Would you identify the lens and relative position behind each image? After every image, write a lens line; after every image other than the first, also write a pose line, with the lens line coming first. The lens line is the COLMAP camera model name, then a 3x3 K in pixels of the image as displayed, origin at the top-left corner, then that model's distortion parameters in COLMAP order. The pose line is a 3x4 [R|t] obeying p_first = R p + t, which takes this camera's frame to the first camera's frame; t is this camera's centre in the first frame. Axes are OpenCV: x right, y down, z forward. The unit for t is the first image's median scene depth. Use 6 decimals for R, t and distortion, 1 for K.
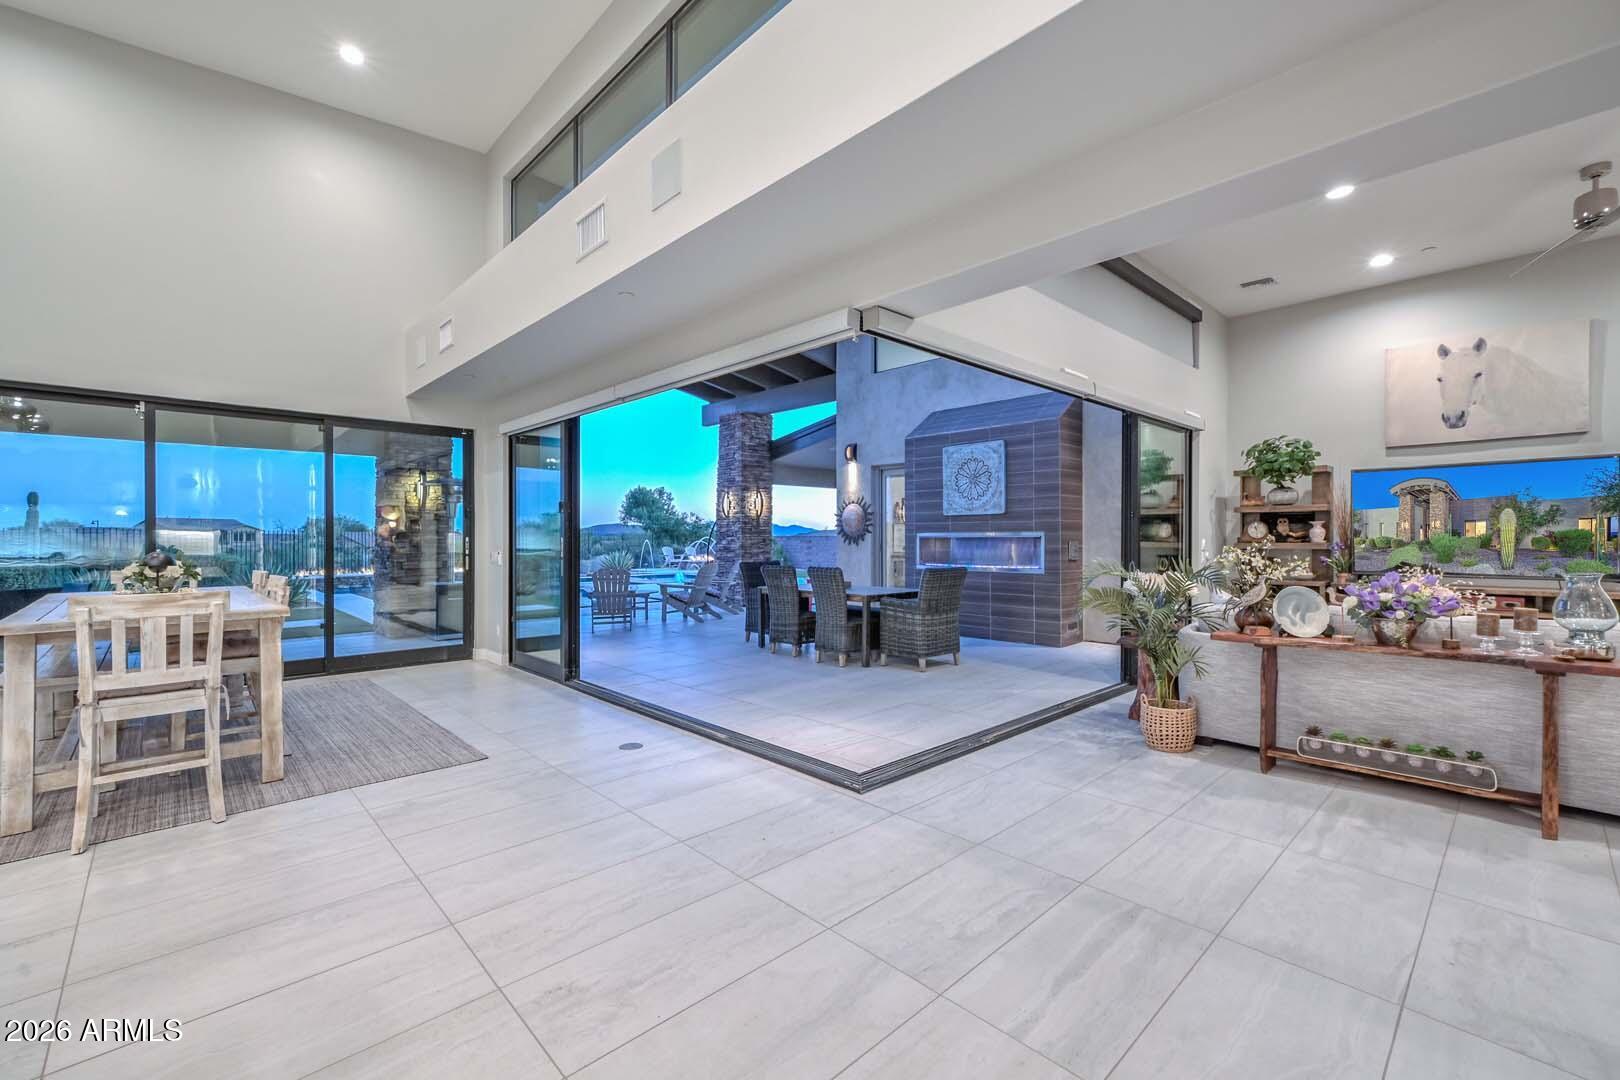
lens RADIAL K [[678.2, 0, 810.0], [0, 678.2, 540.0], [0, 0, 1]] dist [0.013818, 0.000160]
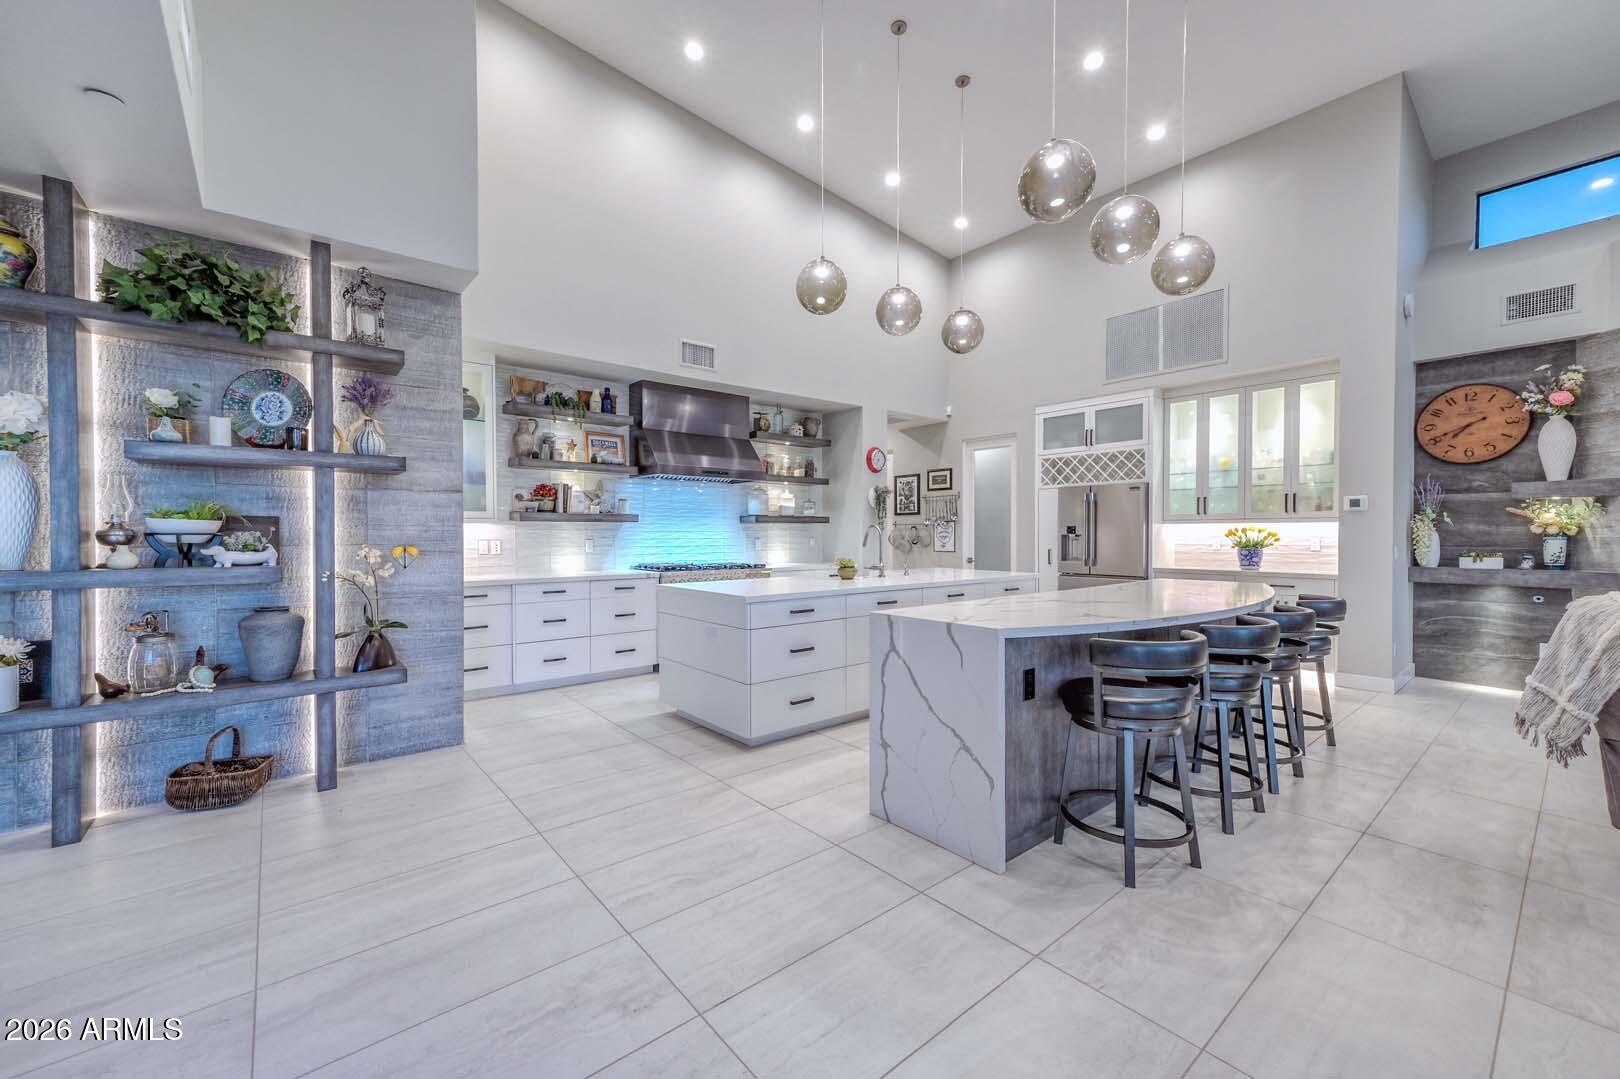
lens RADIAL K [[638.6, 0, 815.3], [0, 638.6, 541.3], [0, 0, 1]] dist [0.019040, 0.000501]
pose [[-0.998413, 0.002553, 0.056254, -0.152080], [0.003464, 0.999865, 0.016092, 0.001032], [-0.056205, 0.016262, -0.998287, 0.425632]]
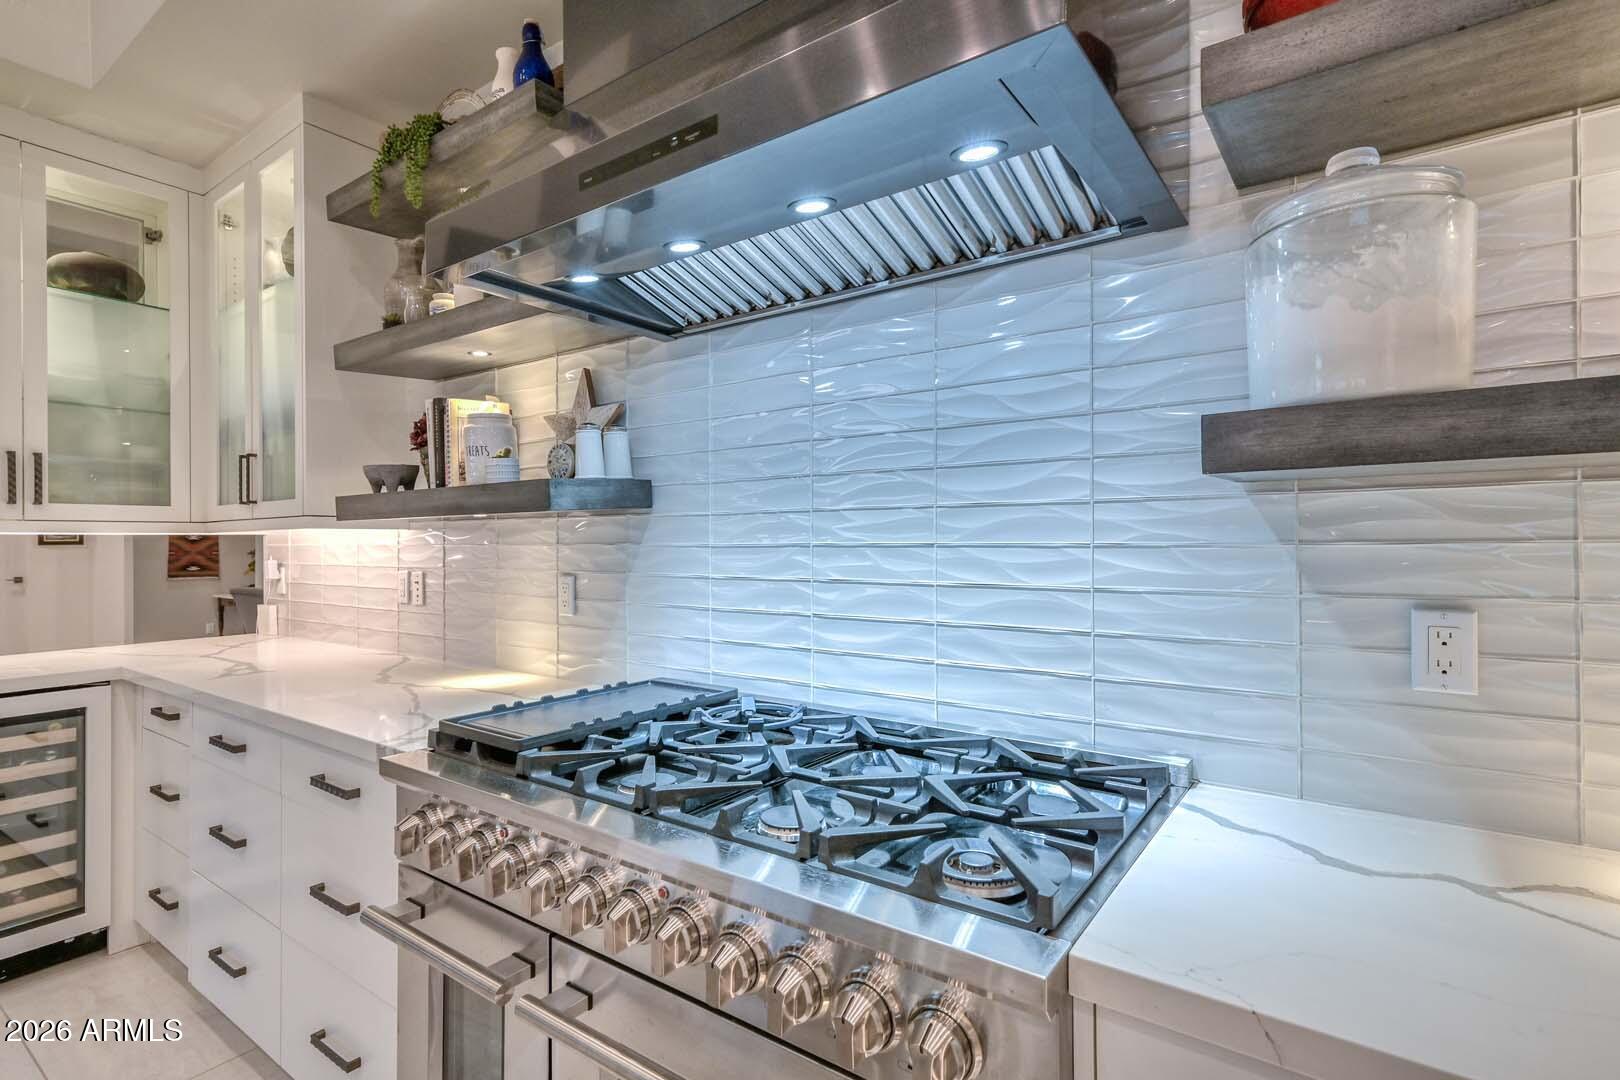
lens RADIAL K [[780.1, 0, 810.0], [0, 780.1, 540.0], [0, 0, 1]] dist [0.000154, 0.000011]
pose [[-0.187146, 0.003774, 0.982325, -0.130577], [0.008673, 0.999960, -0.002189, -0.000442], [-0.982294, 0.008110, -0.187172, -0.293376]]
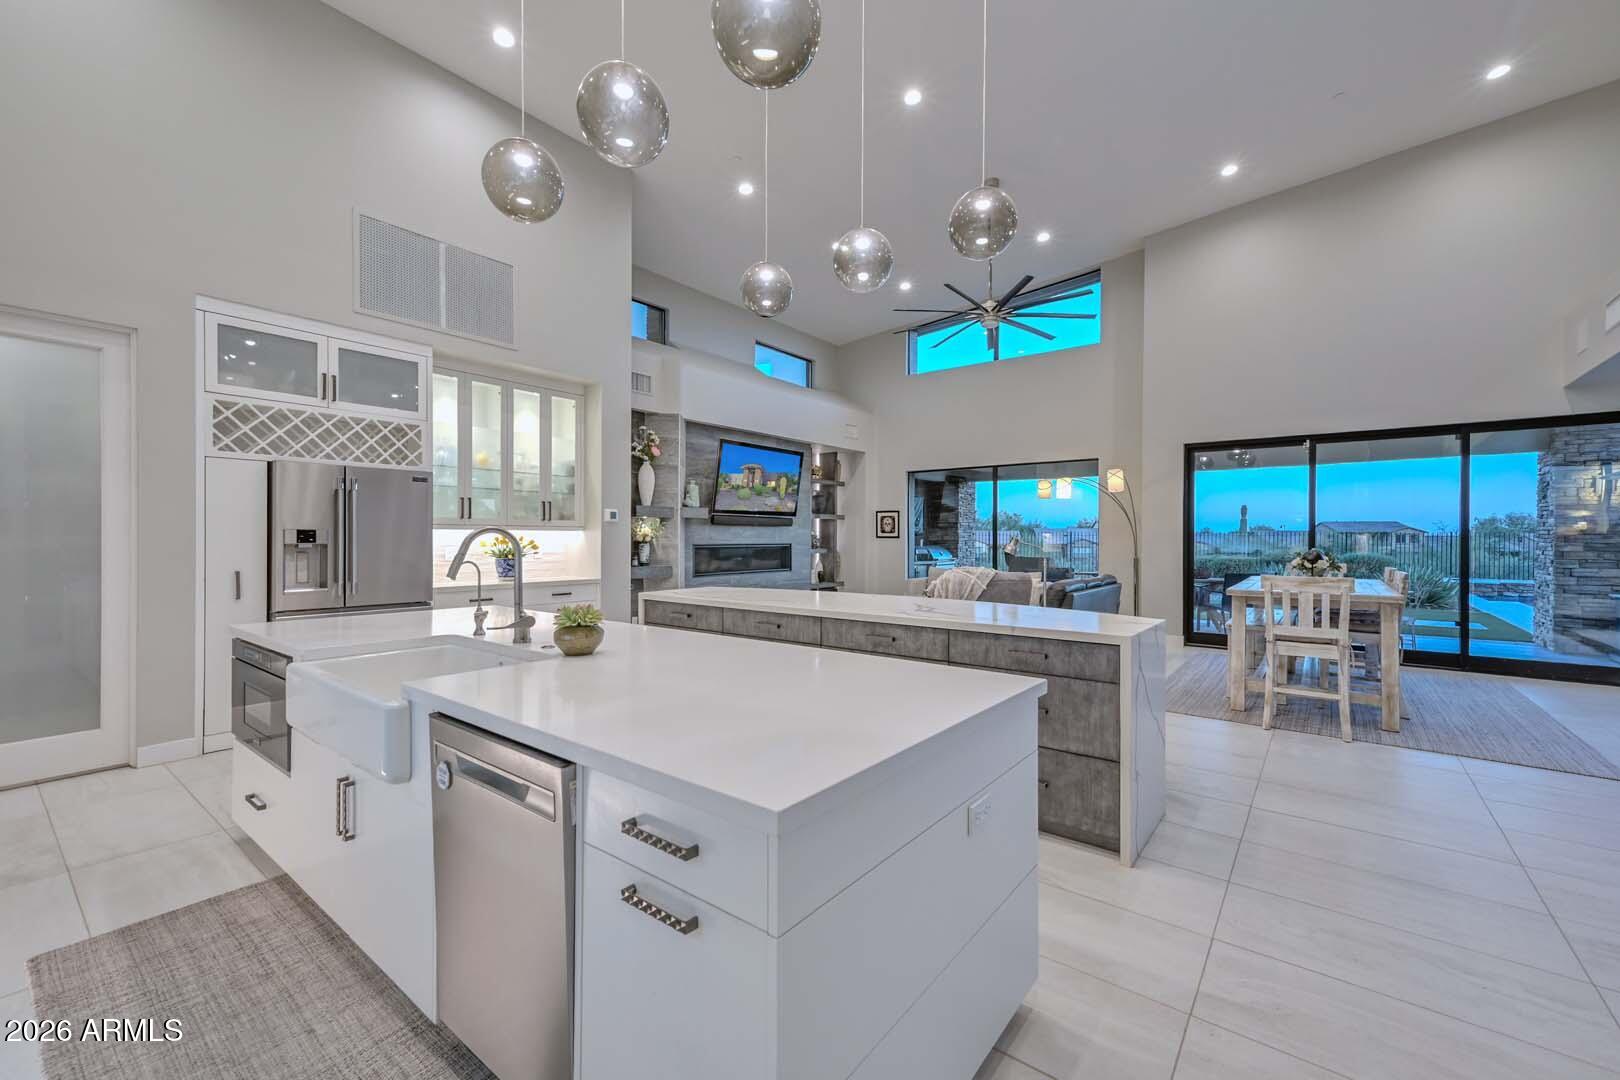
lens RADIAL K [[662.8, 0, 812.8], [0, 662.8, 539.9], [0, 0, 1]] dist [0.011876, 0.000272]
pose [[0.151526, 0.004653, -0.988442, 0.121943], [-0.006834, 0.999970, 0.003660, -0.000830], [0.988430, 0.006201, 0.151554, -0.109590]]
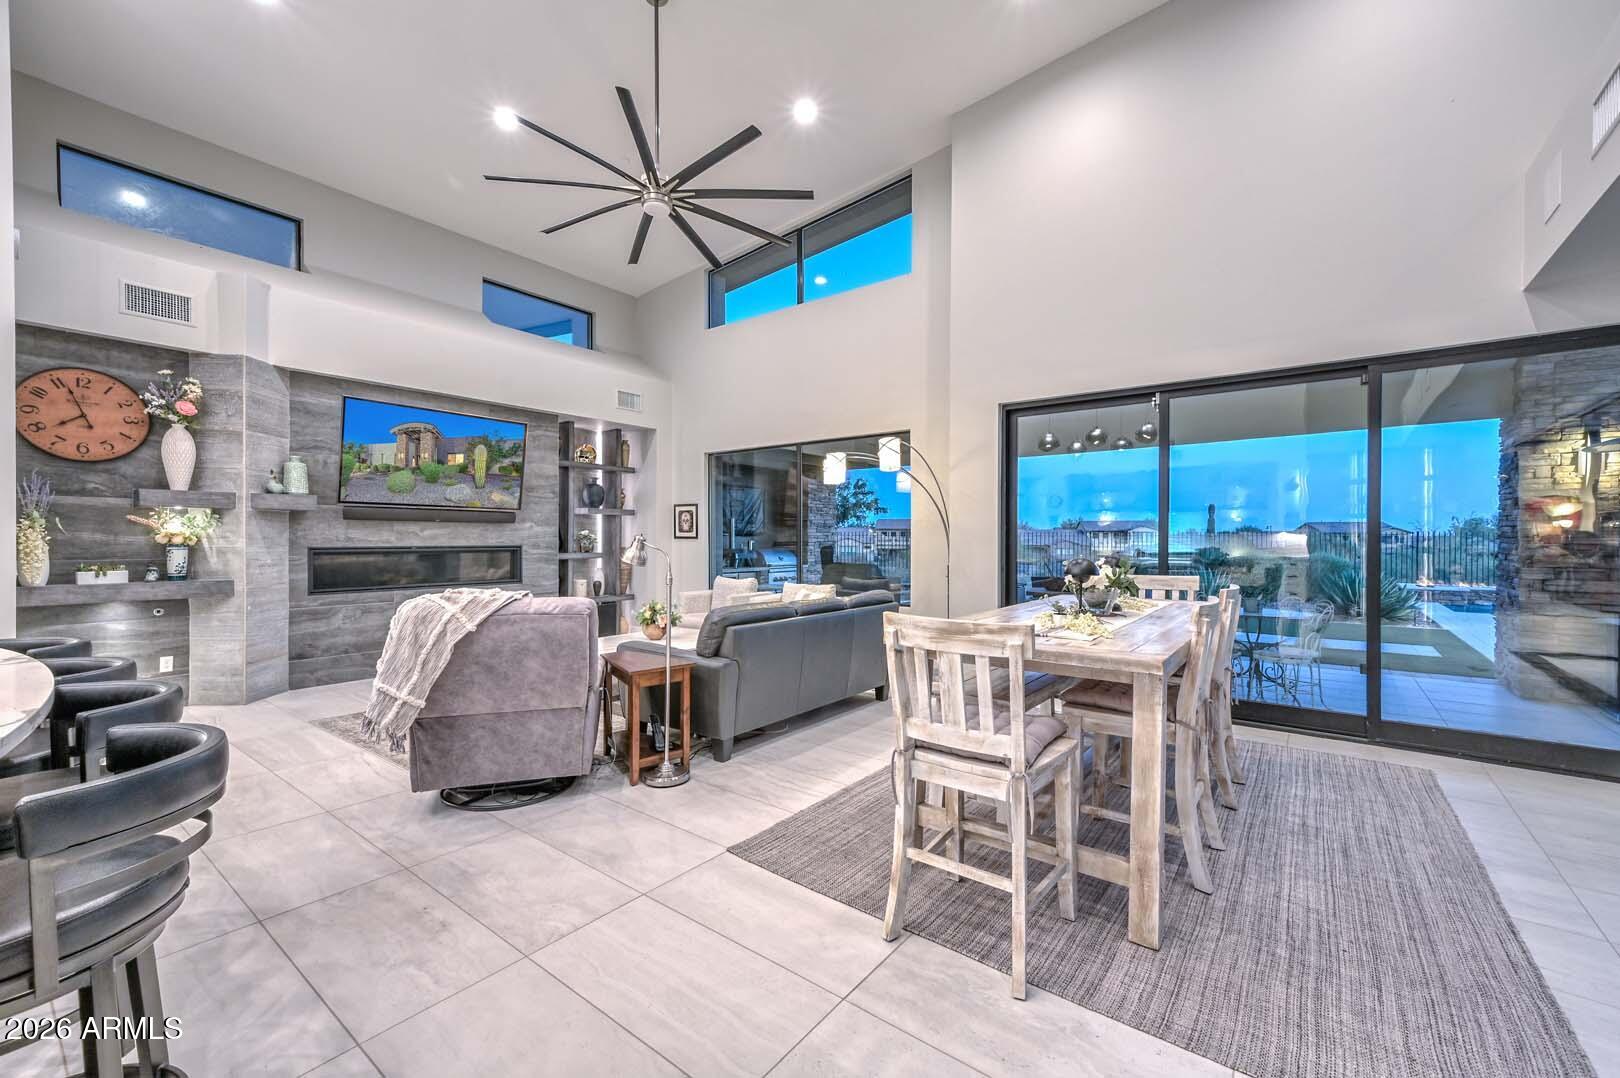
lens RADIAL K [[657.2, 0, 814.2], [0, 657.2, 539.4], [0, 0, 1]] dist [0.015984, -0.000213]
pose [[0.158617, 0.001233, -0.987339, -0.109264], [-0.005309, 0.999986, 0.000396, -0.001068], [0.987326, 0.005179, 0.158622, 0.265615]]
